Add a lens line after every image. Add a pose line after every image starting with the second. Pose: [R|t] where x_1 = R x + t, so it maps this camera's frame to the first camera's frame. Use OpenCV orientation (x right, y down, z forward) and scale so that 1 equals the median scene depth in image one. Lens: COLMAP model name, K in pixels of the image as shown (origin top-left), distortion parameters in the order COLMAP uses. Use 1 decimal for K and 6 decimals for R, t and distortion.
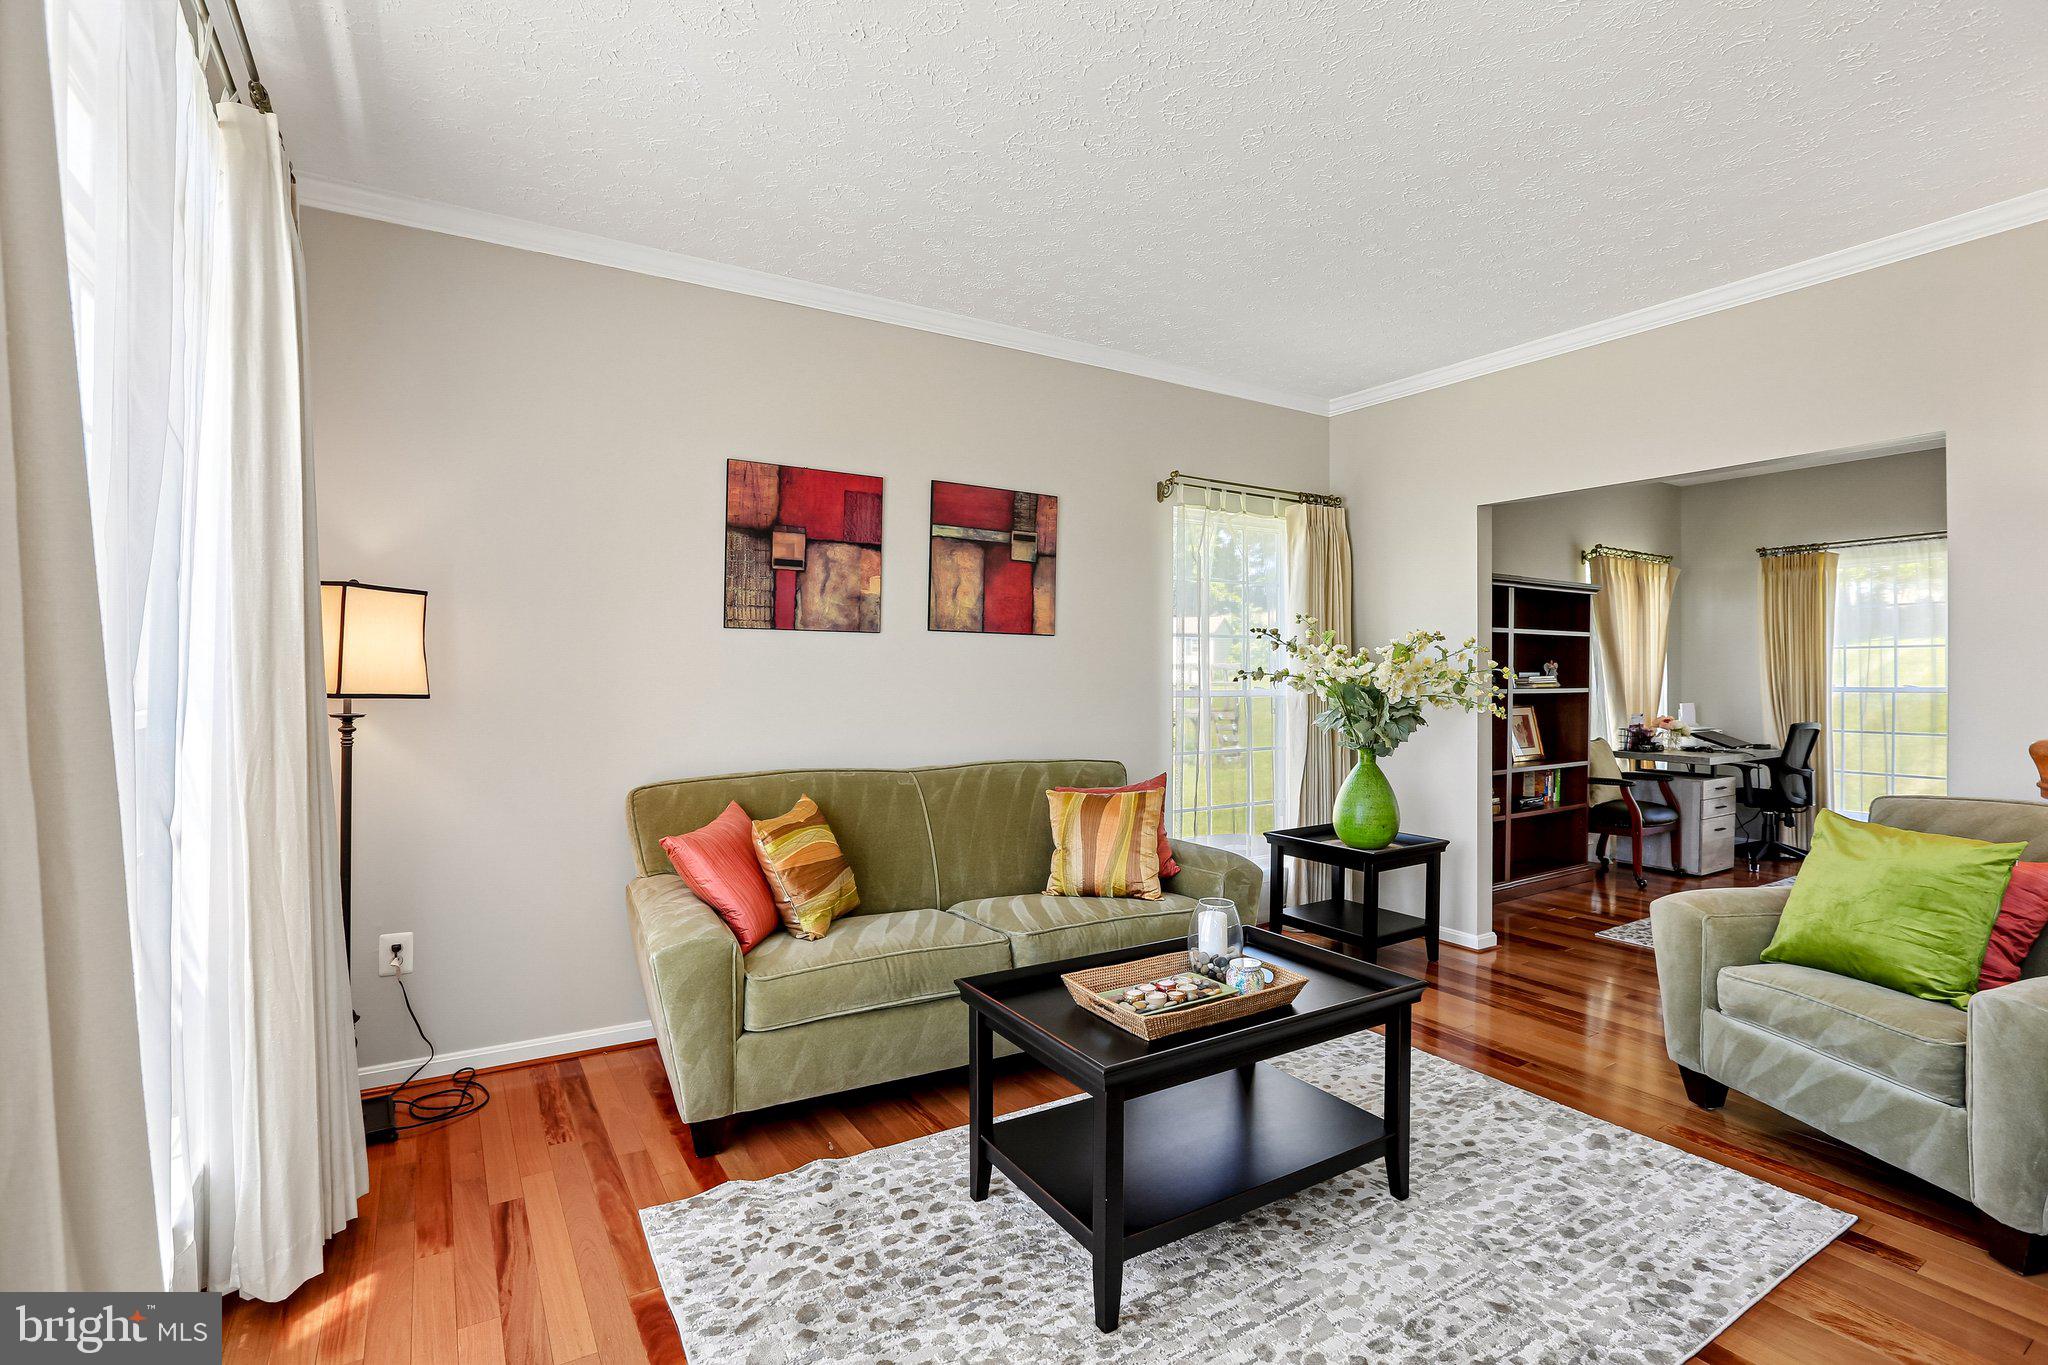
lens RADIAL K [[944.0, 0, 1016.7], [0, 944.0, 673.8], [0, 0, 1]] dist [-0.050522, 0.025815]
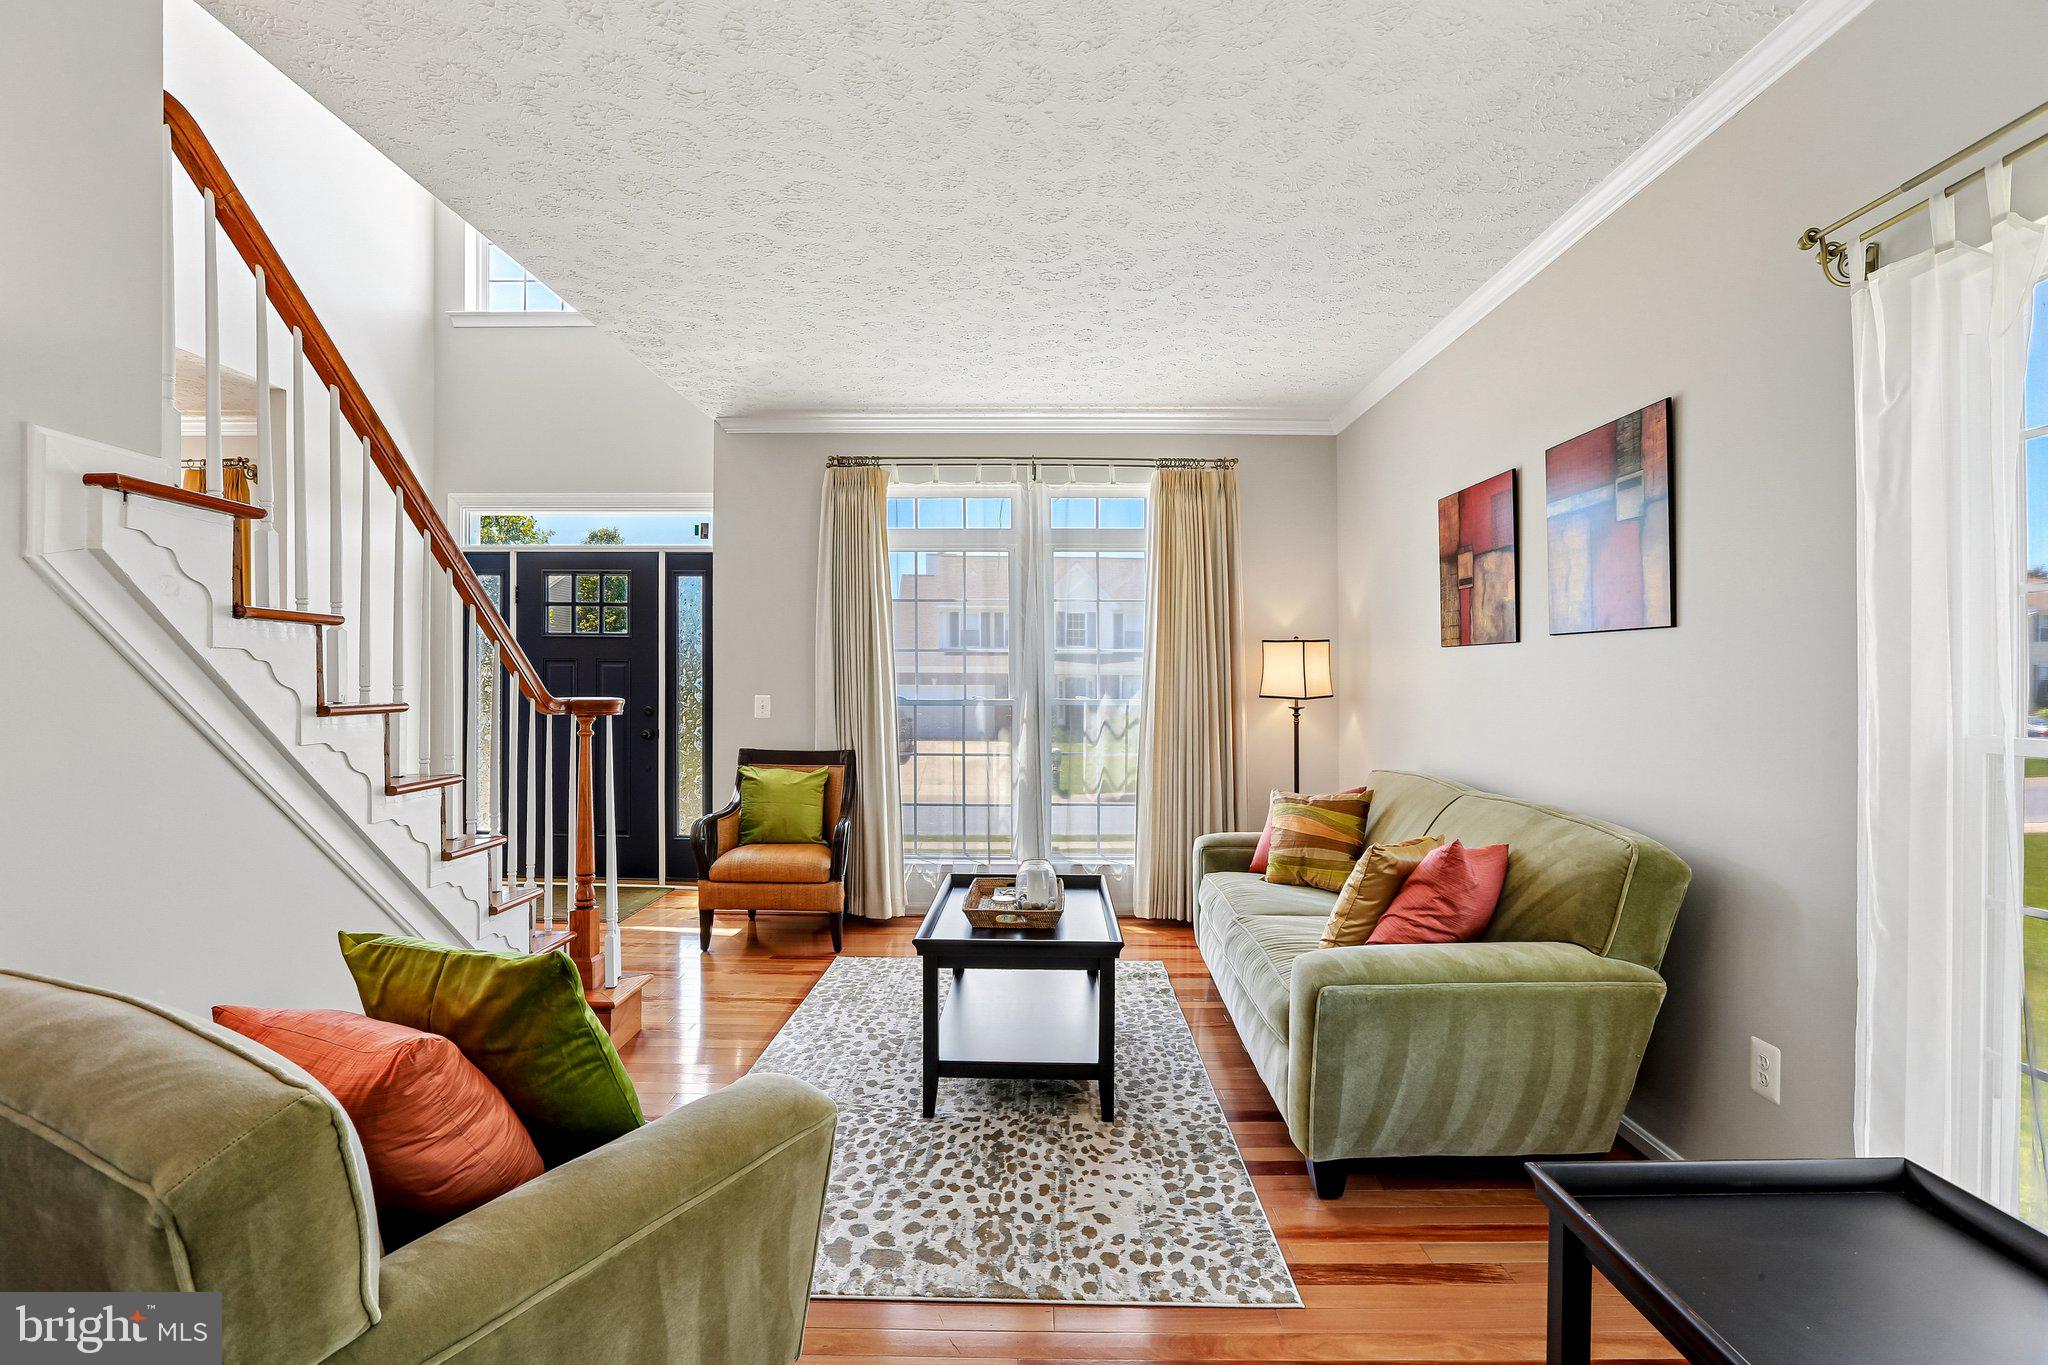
lens RADIAL K [[944.0, 0, 1016.7], [0, 944.0, 673.8], [0, 0, 1]] dist [-0.050522, 0.025815]
pose [[-0.534240, -0.013451, -0.845226, 0.895704], [-0.010227, 0.999903, -0.009448, -0.000646], [0.845271, 0.003597, -0.534326, 1.126747]]
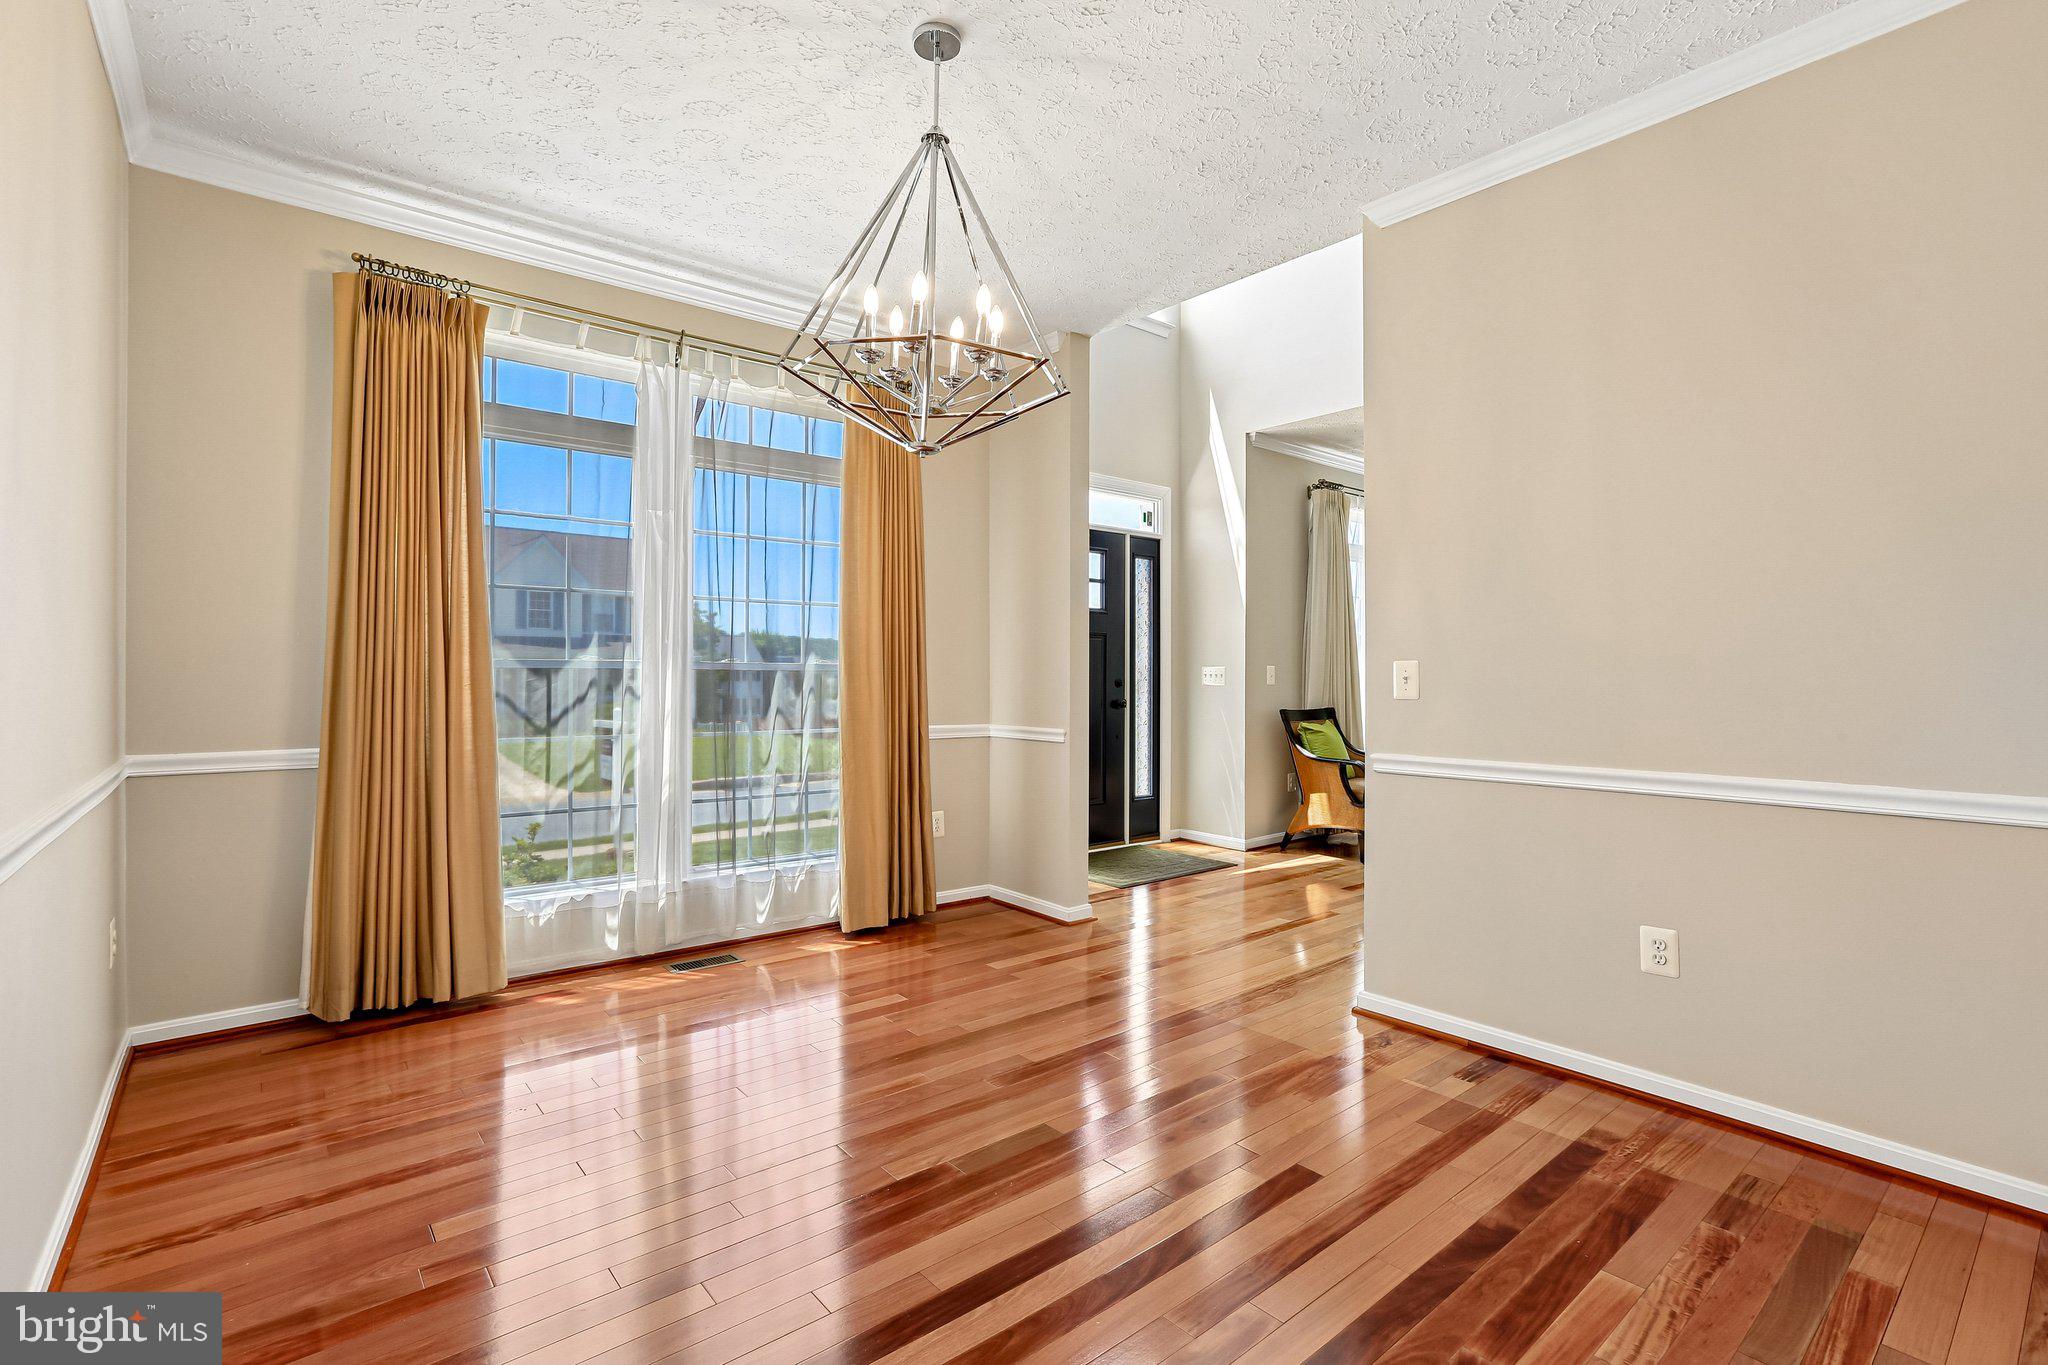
lens RADIAL K [[944.0, 0, 1016.7], [0, 944.0, 673.8], [0, 0, 1]] dist [-0.050522, 0.025815]
pose [[0.146482, 0.000811, -0.989213, 1.576599], [0.001919, 0.999998, 0.001104, 0.035995], [0.989211, -0.002060, 0.146480, -0.758970]]
